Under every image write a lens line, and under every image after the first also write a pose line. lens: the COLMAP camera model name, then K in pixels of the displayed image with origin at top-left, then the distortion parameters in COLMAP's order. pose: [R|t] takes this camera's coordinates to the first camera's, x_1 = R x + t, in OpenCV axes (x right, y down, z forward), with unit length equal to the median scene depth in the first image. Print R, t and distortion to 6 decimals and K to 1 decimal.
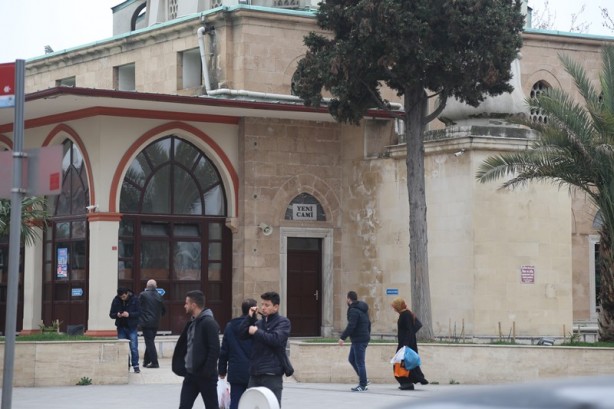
lens RADIAL K [[1992.6, 0, 291.6], [0, 1992.6, 206.3], [0, 0, 1]] dist [1.085141, 0.000000]
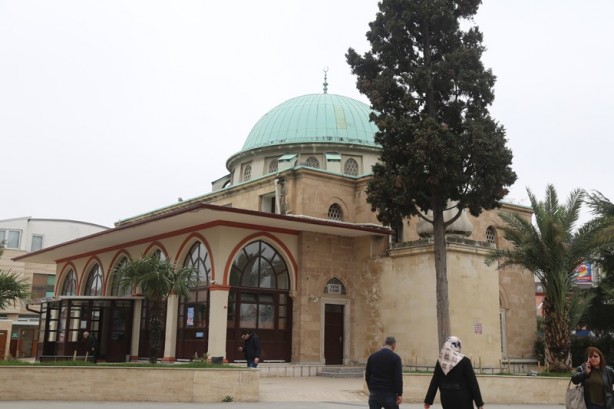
lens RADIAL K [[768.4, 0, 308.6], [0, 768.4, 200.7], [0, 0, 1]] dist [0.133060, 0.000000]
pose [[0.995588, 0.031984, 0.088217, -0.076032], [-0.019724, 0.990444, -0.136499, 0.018574], [-0.091739, 0.134156, 0.986705, 0.355455]]
